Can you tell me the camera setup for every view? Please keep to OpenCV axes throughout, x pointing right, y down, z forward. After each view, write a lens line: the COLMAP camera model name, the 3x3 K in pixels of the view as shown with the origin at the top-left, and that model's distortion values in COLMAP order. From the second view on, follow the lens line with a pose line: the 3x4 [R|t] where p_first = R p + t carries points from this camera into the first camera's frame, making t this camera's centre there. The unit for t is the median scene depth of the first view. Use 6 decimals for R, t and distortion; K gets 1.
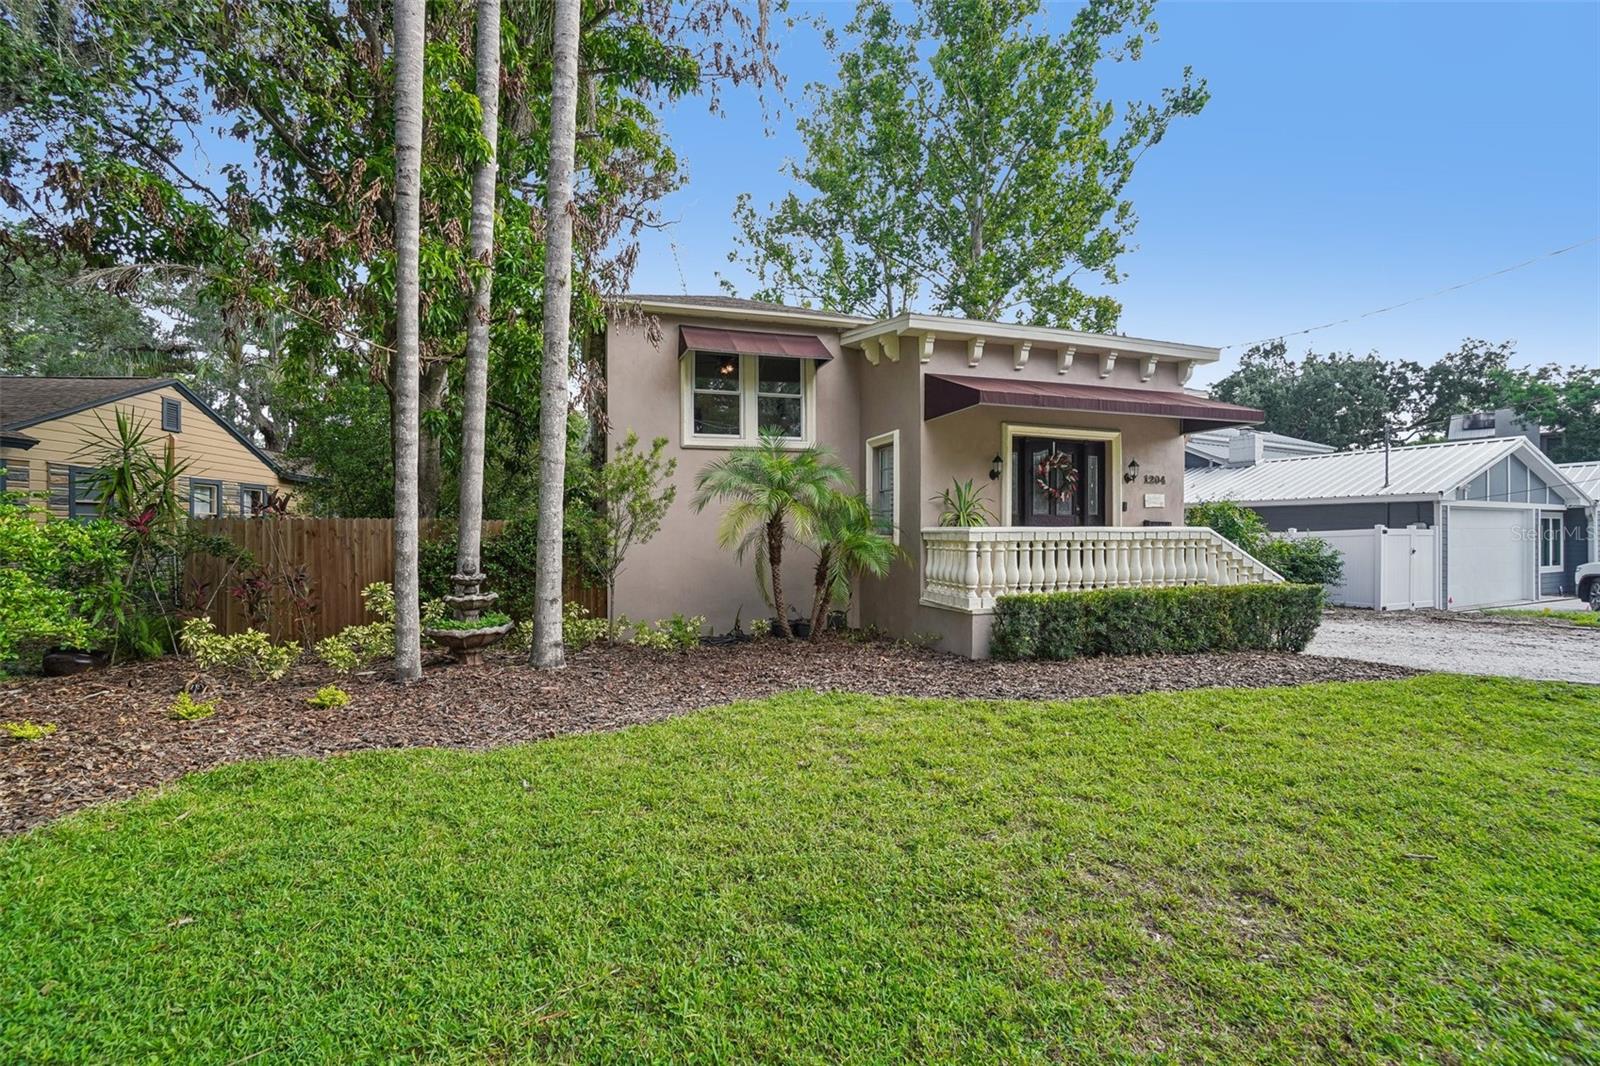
lens RADIAL K [[715.4, 0, 800.0], [0, 715.4, 533.0], [0, 0, 1]] dist [-0.022975, 0.000185]
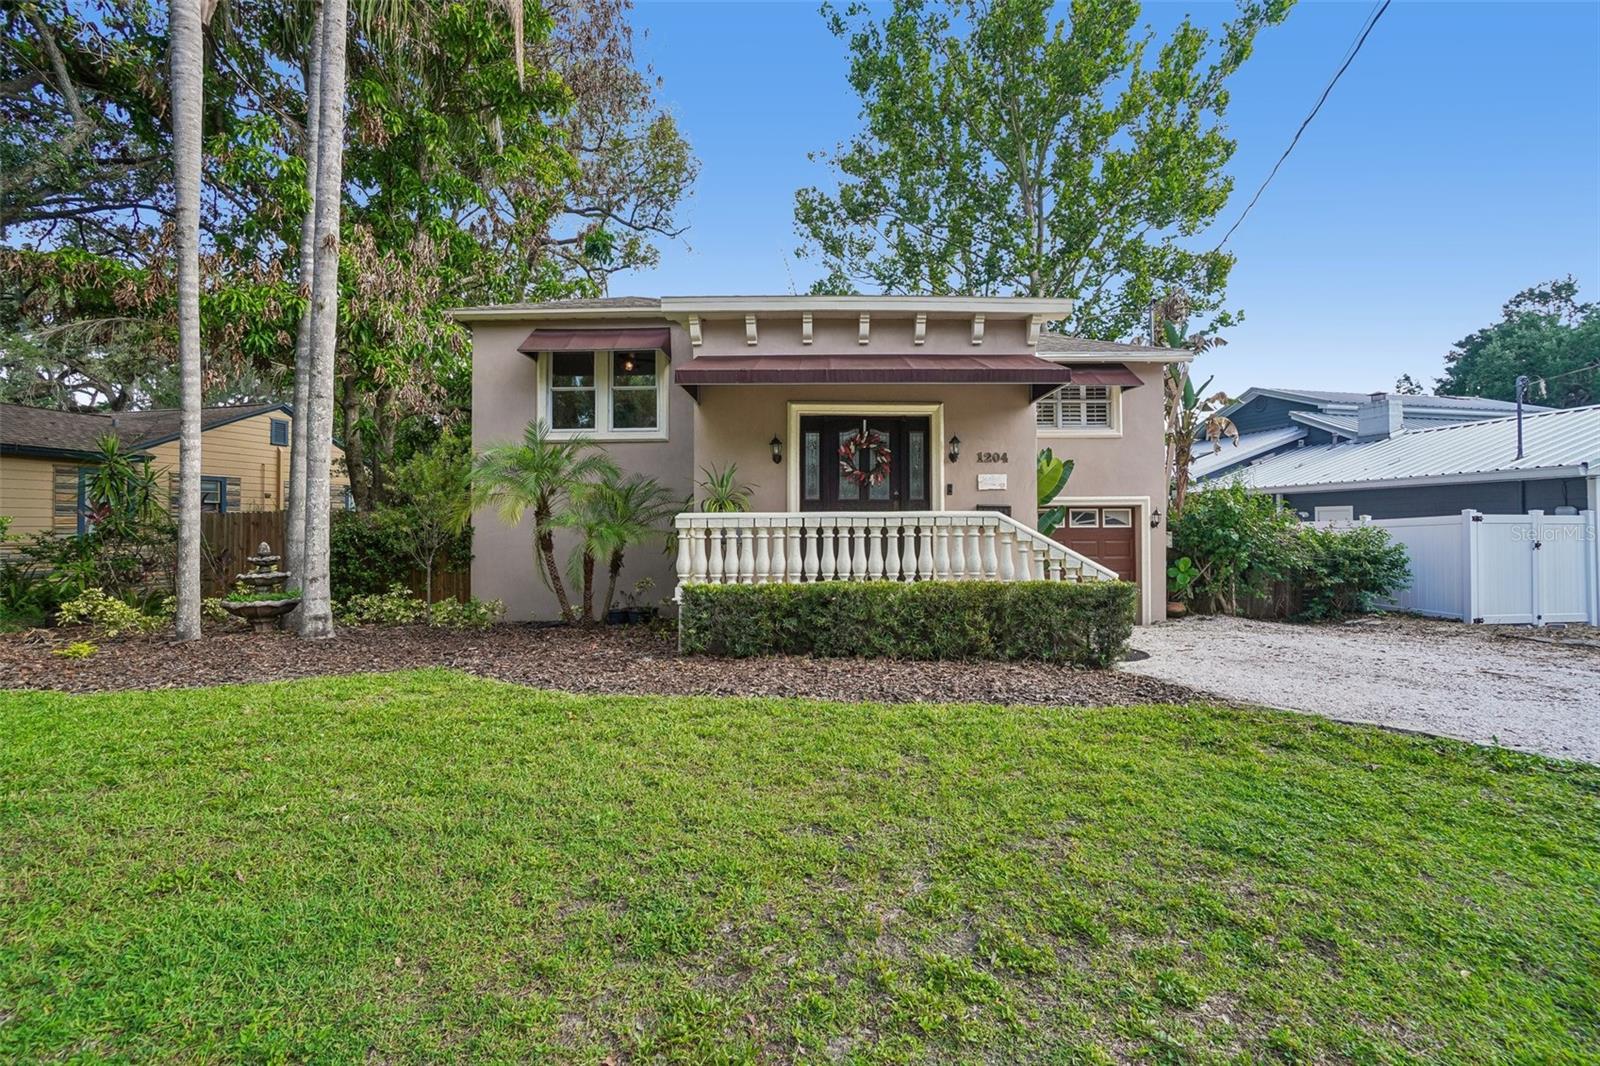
lens RADIAL K [[689.0, 0, 800.2], [0, 689.0, 519.2], [0, 0, 1]] dist [-0.009495, 0.000184]
pose [[0.953204, -0.005545, -0.302276, 0.526907], [0.002062, 0.999928, -0.011840, 0.009029], [0.302319, 0.010663, 0.953147, 0.134825]]
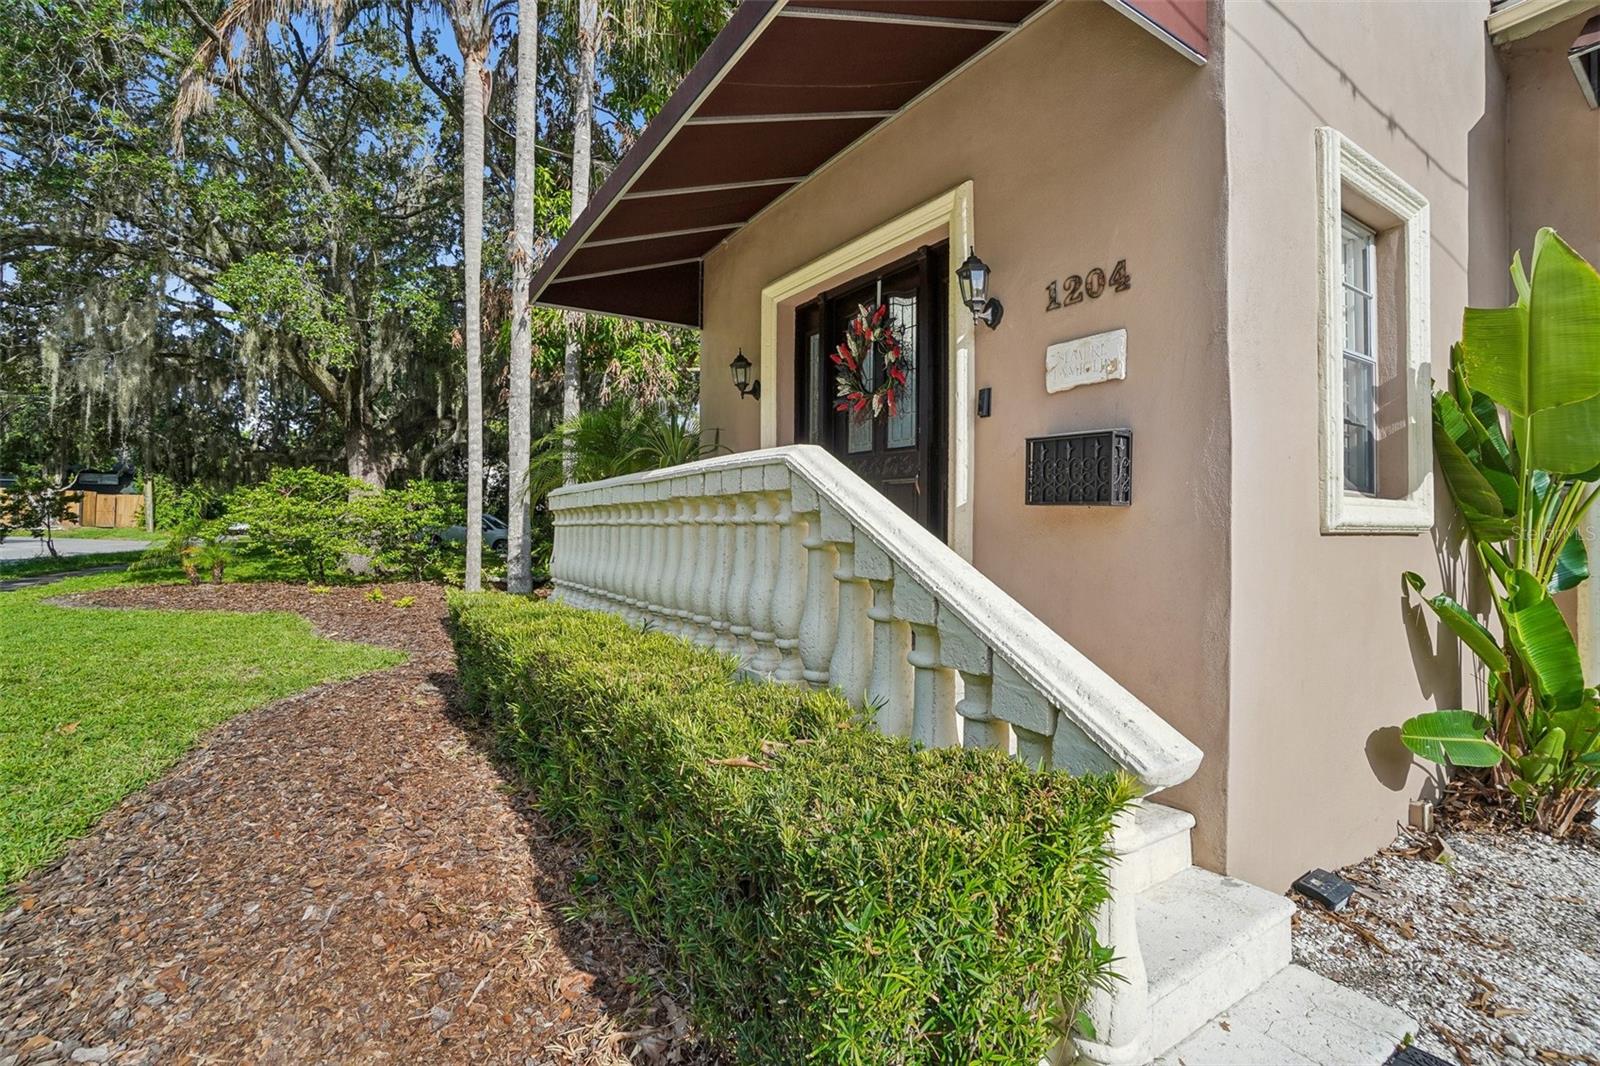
lens RADIAL K [[715.4, 0, 800.0], [0, 715.4, 533.0], [0, 0, 1]] dist [-0.022975, 0.000185]
pose [[0.255232, 0.013547, -0.966785, 0.739051], [-0.003956, 0.999908, 0.012967, 0.018511], [0.966872, 0.000515, 0.255262, 0.818436]]
